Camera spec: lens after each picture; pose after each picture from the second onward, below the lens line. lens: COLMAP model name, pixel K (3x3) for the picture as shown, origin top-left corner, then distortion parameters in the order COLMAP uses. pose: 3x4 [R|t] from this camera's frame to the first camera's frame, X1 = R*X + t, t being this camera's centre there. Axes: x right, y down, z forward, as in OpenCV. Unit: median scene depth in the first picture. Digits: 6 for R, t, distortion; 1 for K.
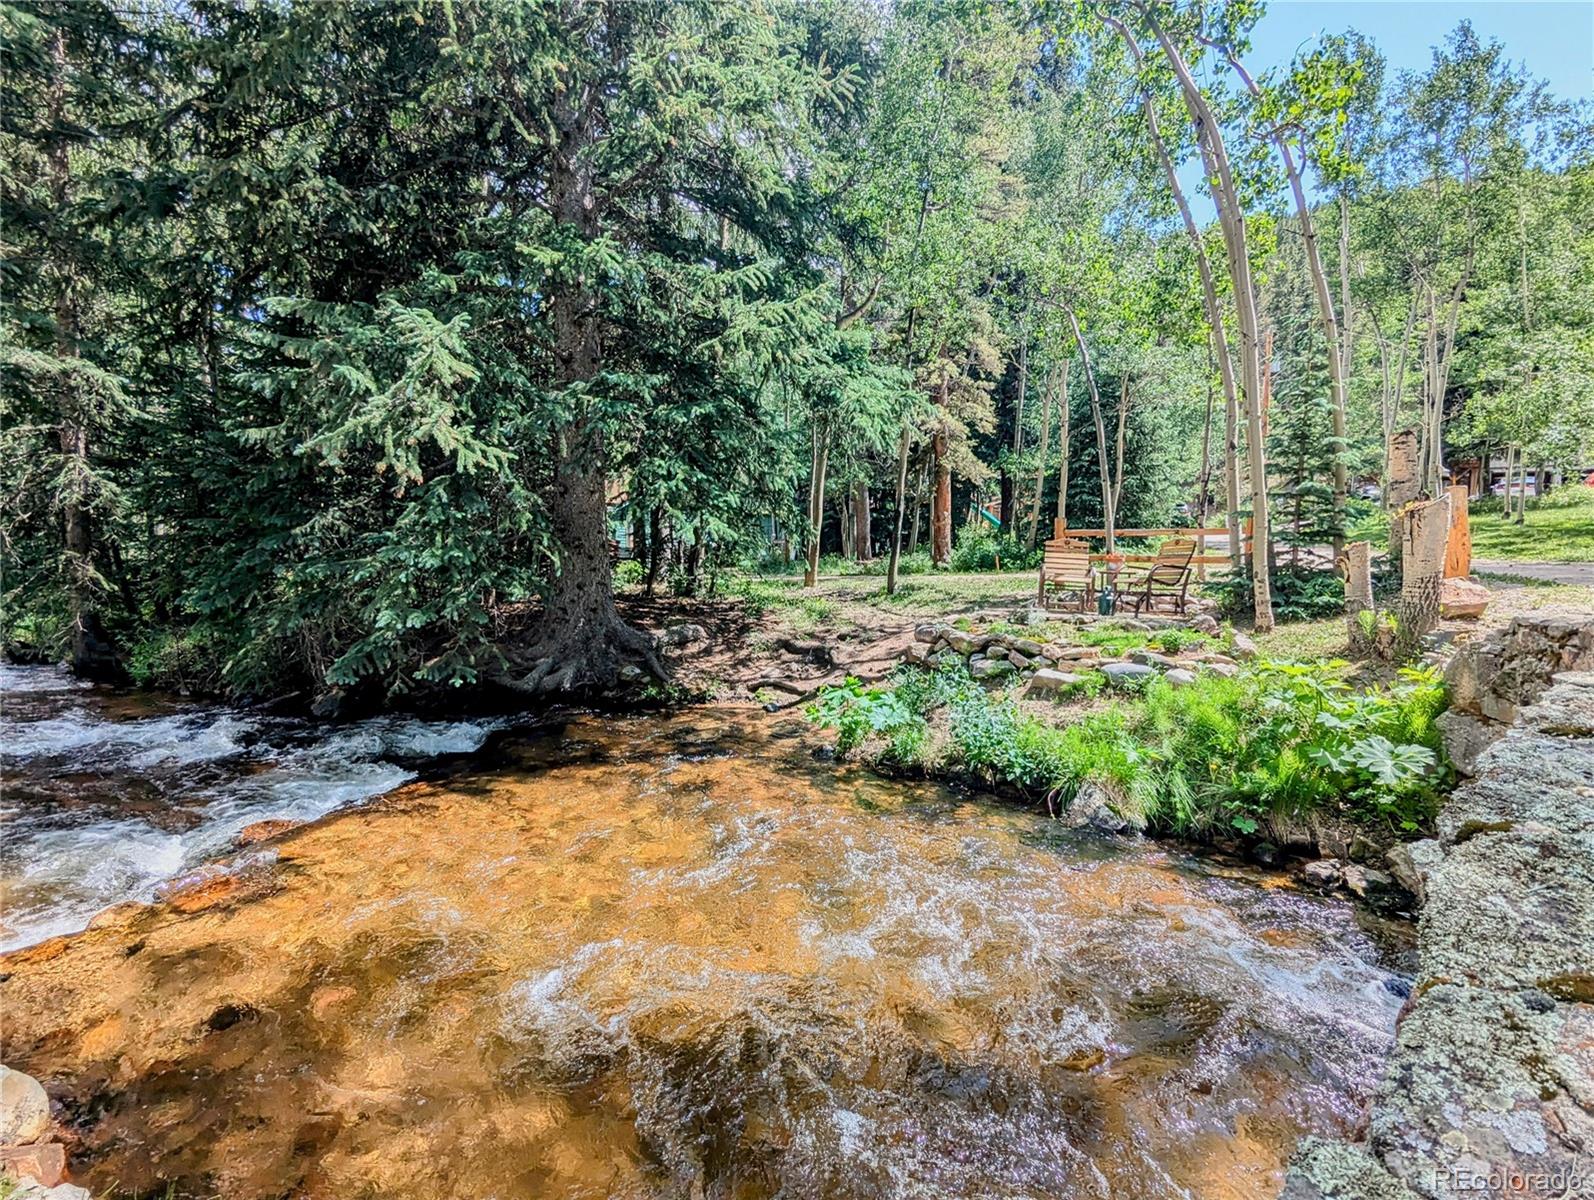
lens RADIAL K [[754.0, 0, 799.0], [0, 754.0, 598.4], [0, 0, 1]] dist [0.006001, 0.000538]
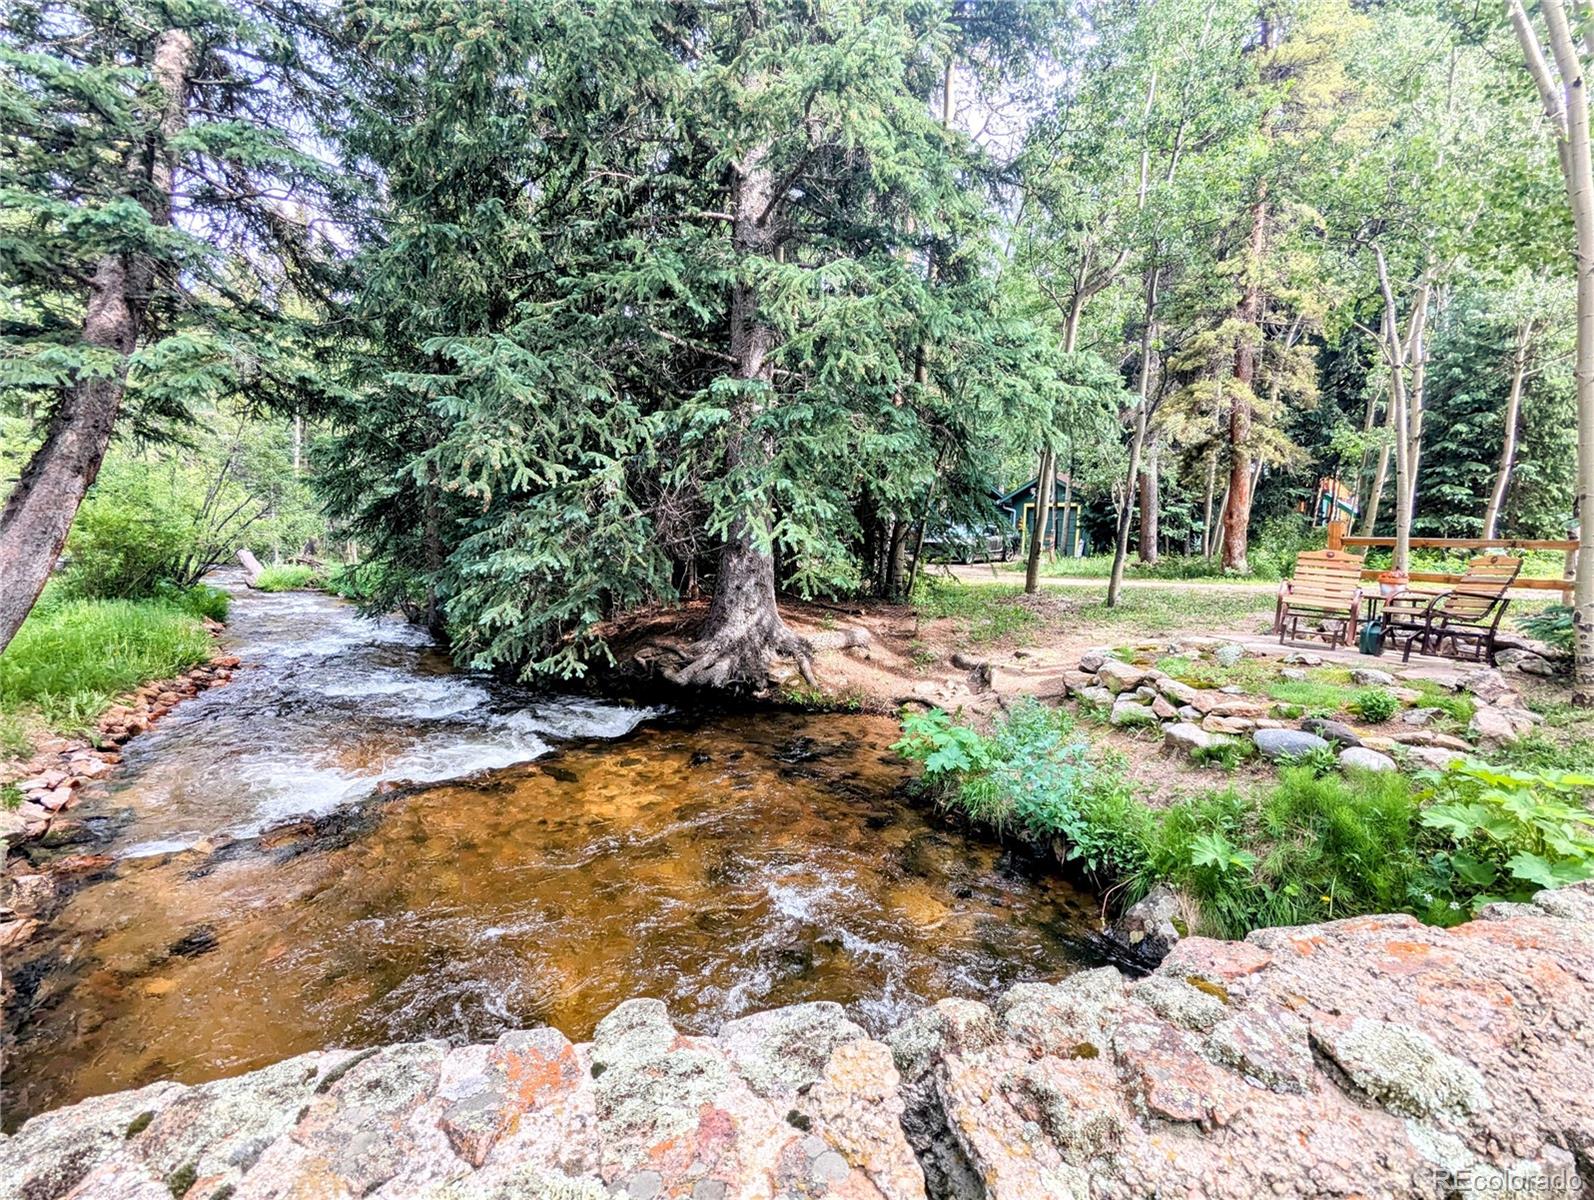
lens RADIAL K [[754.0, 0, 797.2], [0, 754.0, 600.3], [0, 0, 1]] dist [0.006001, 0.000538]
pose [[0.913569, 0.049949, -0.403605, 0.248475], [-0.042688, 0.998724, 0.026974, -0.035942], [0.404437, -0.007413, 0.914536, 0.109678]]
